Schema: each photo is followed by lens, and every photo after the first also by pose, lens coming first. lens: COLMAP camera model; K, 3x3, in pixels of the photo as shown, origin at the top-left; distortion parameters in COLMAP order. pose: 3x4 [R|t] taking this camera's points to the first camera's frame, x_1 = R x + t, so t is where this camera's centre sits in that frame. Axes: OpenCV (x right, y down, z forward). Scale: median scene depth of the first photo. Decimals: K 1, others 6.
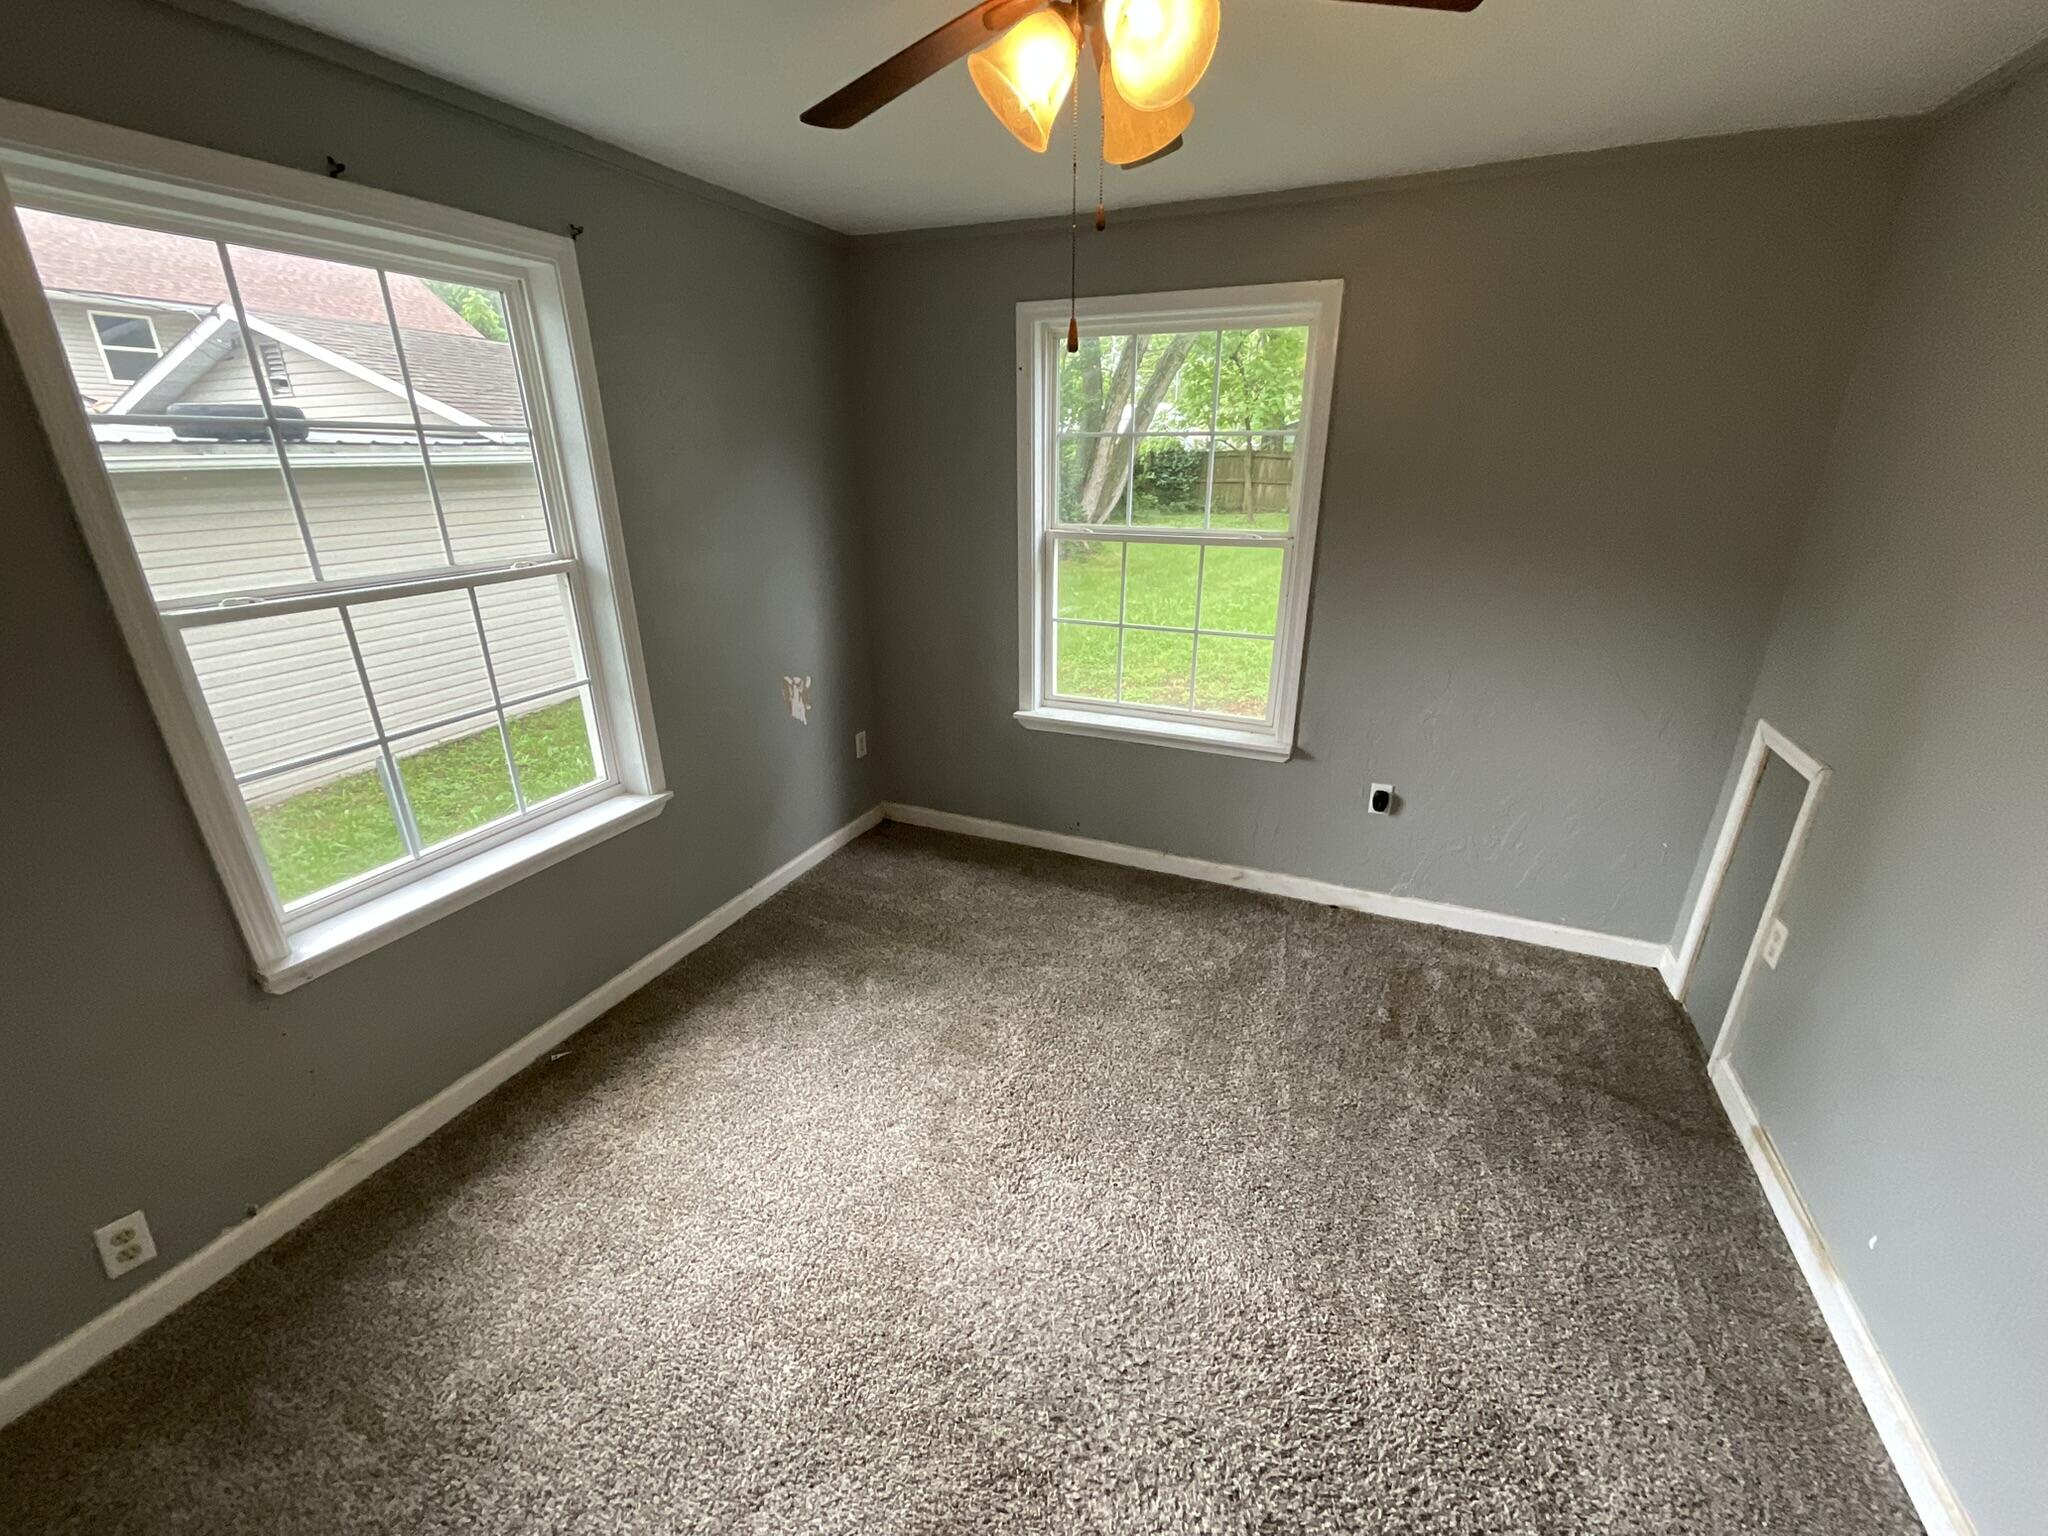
lens RADIAL K [[840.1, 0, 1024.0], [0, 840.1, 768.0], [0, 0, 1]] dist [-0.009840, 0.013452]
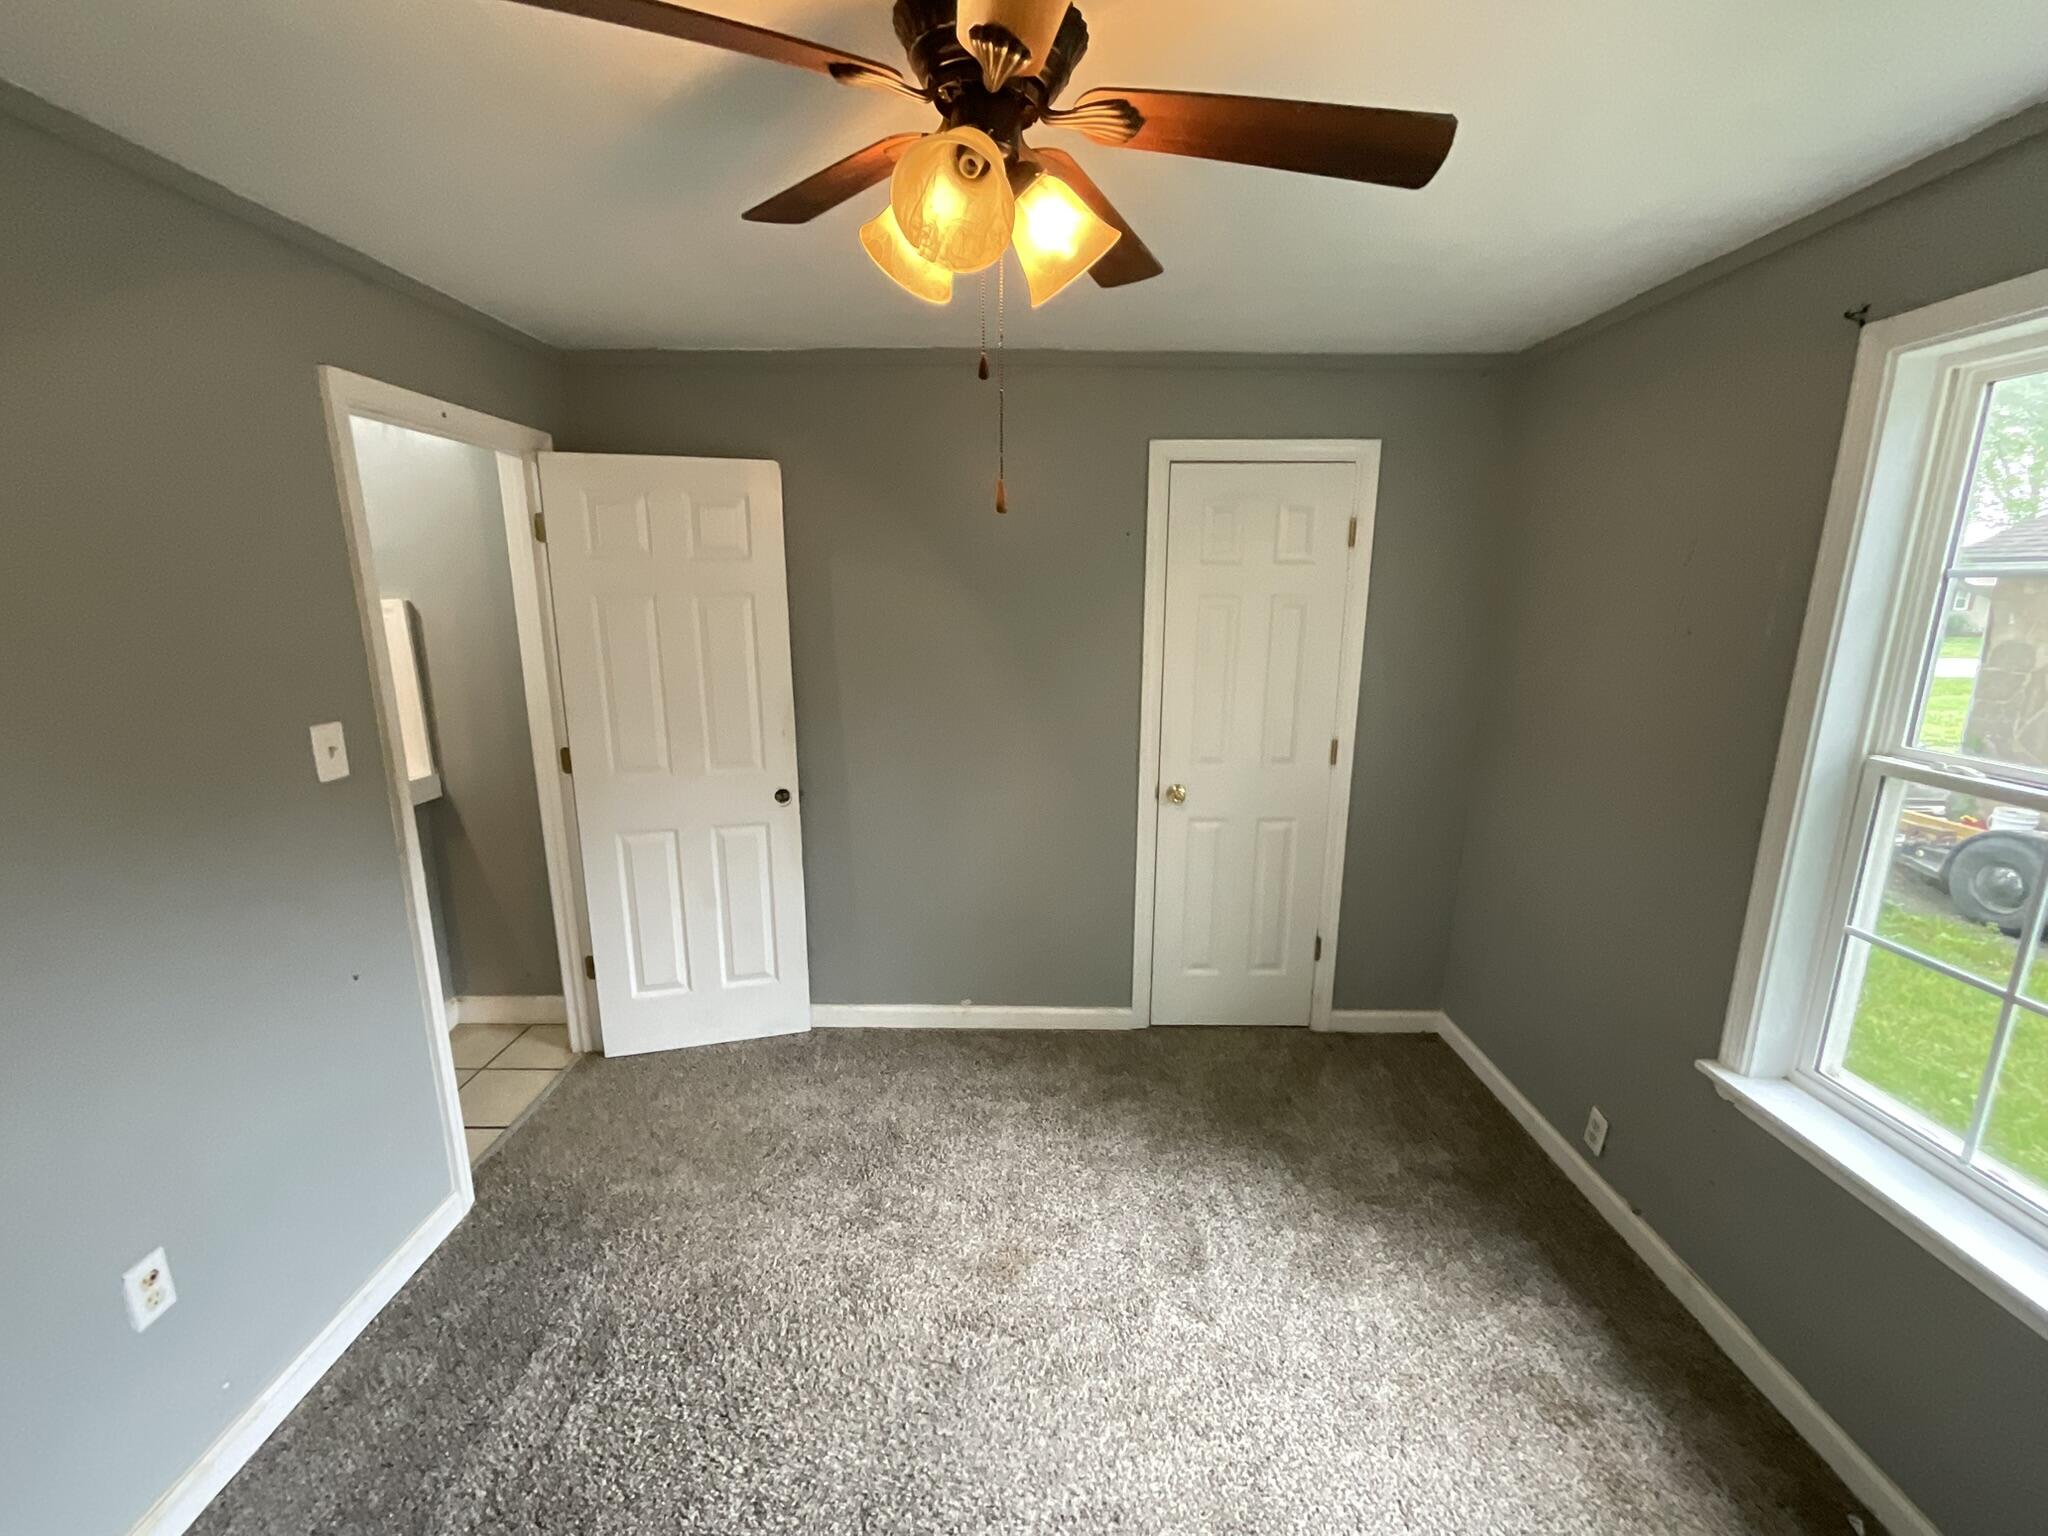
lens RADIAL K [[840.1, 0, 1024.0], [0, 840.1, 768.0], [0, 0, 1]] dist [-0.009840, 0.013452]
pose [[-0.919523, 0.082065, -0.384372, 0.288934], [-0.140858, 0.844188, 0.517209, -0.501066], [0.366927, 0.529728, -0.764691, 1.286047]]
